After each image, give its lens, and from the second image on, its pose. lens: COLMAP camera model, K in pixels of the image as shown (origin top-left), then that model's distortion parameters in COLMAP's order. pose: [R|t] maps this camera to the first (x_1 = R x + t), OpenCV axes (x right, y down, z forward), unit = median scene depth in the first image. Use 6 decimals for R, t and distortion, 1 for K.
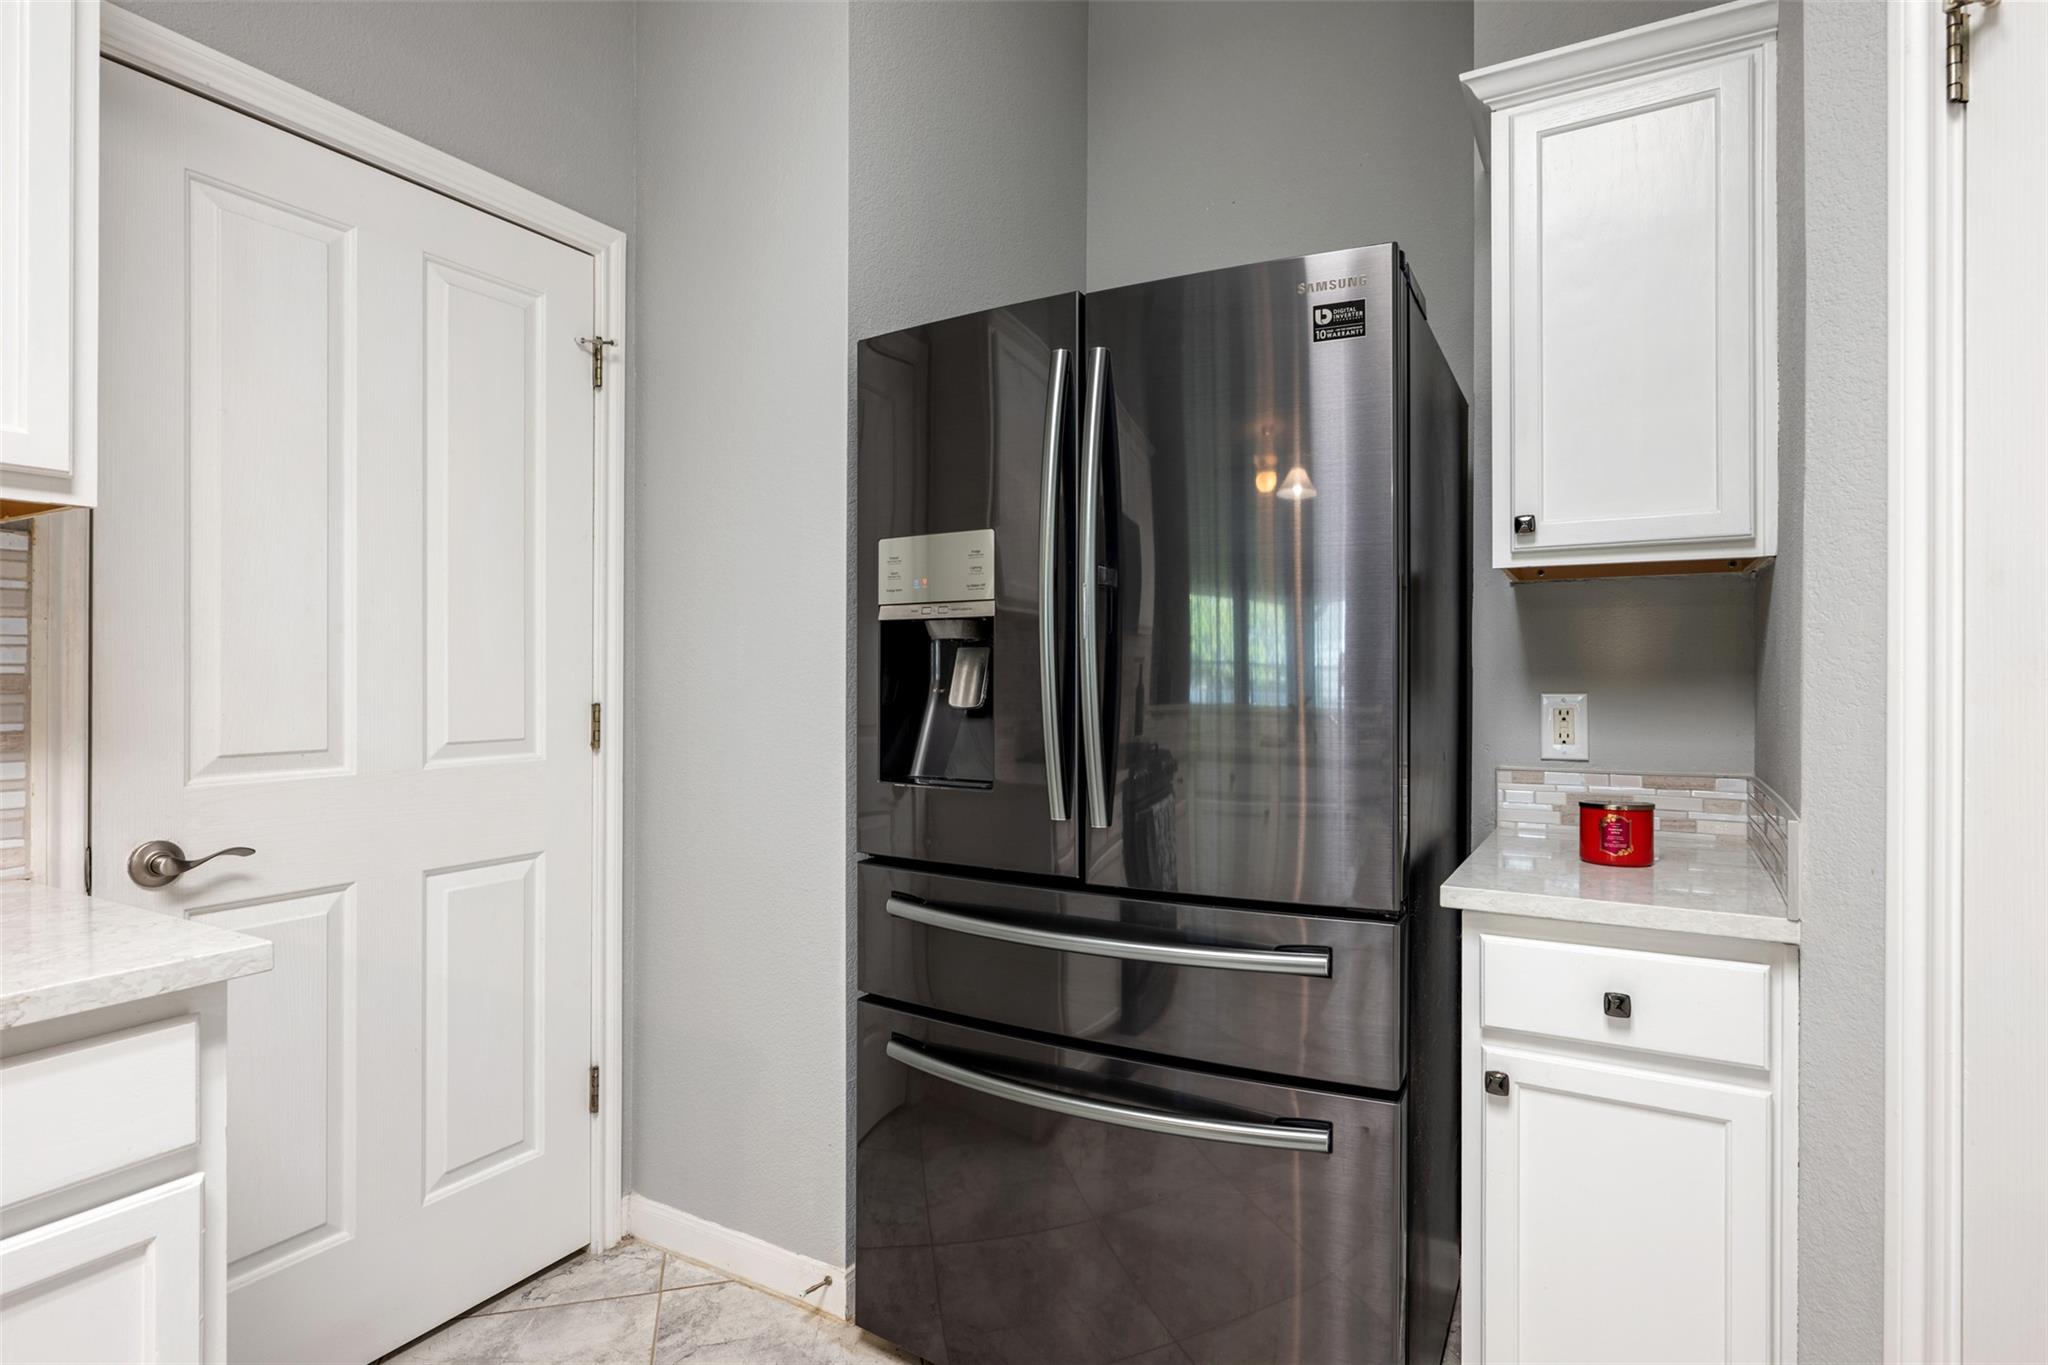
lens RADIAL K [[1029.8, 0, 1019.6], [0, 1029.8, 678.7], [0, 0, 1]] dist [0.001644, -0.000810]
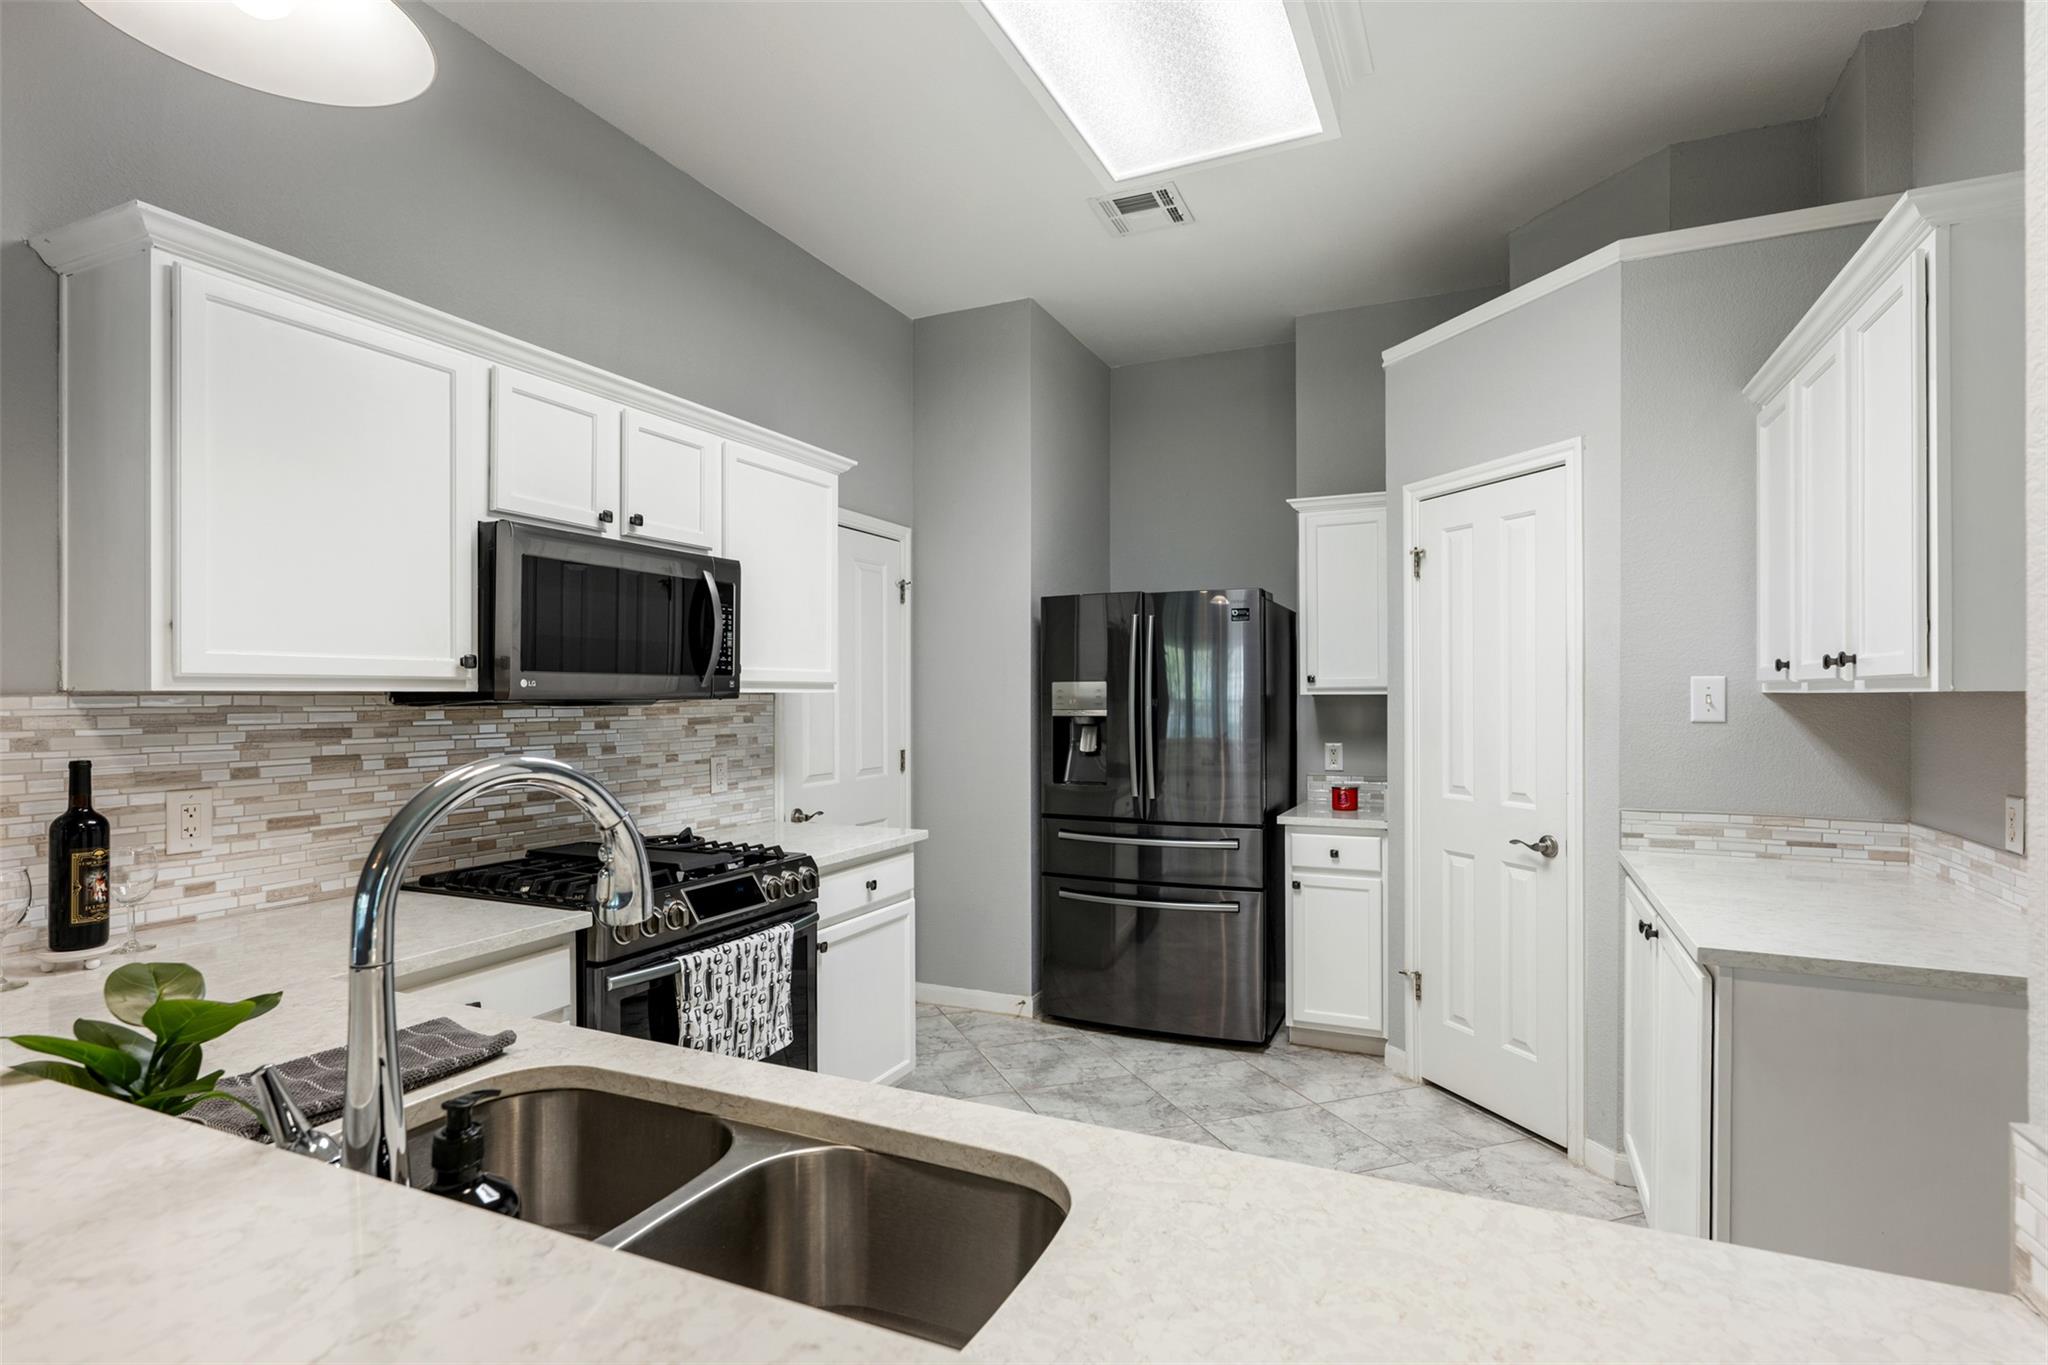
lens RADIAL K [[1029.8, 0, 1023.6], [0, 1029.8, 691.1], [0, 0, 1]] dist [0.001644, -0.000810]
pose [[0.996480, -0.005867, 0.083629, -0.406939], [0.006378, 0.999963, -0.005846, -0.101107], [-0.083592, 0.006358, 0.996480, -1.388421]]
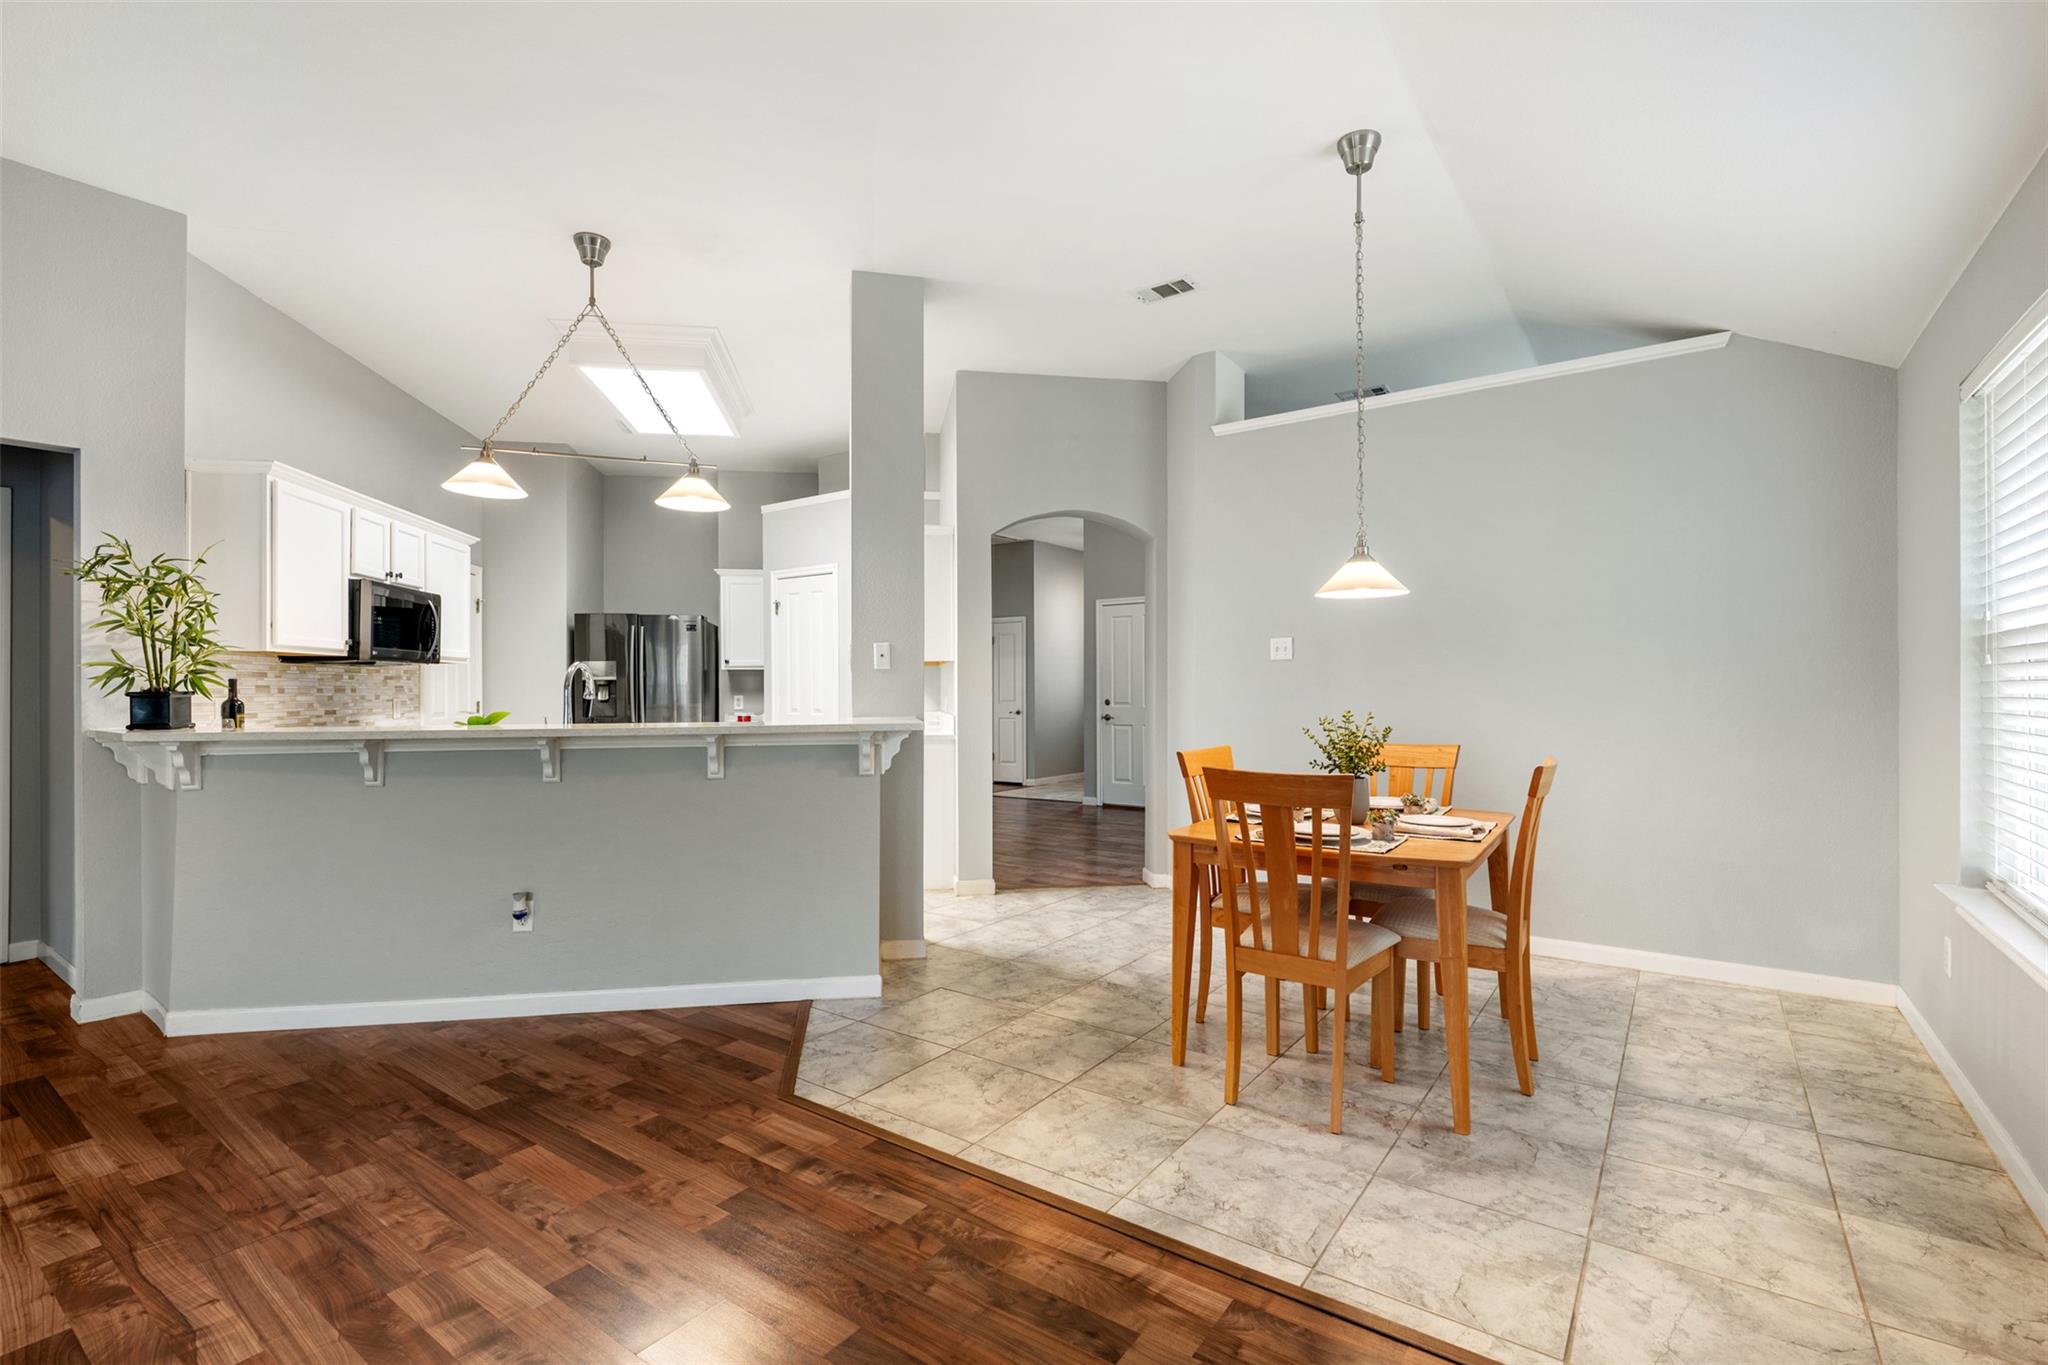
lens RADIAL K [[930.7, 0, 1041.8], [0, 930.7, 677.2], [0, 0, 1]] dist [-0.000758, 0.000141]
pose [[0.766256, -0.002778, 0.642529, -1.179742], [0.013442, 0.999841, -0.011707, 0.004077], [-0.642395, 0.017607, 0.766172, -3.265786]]
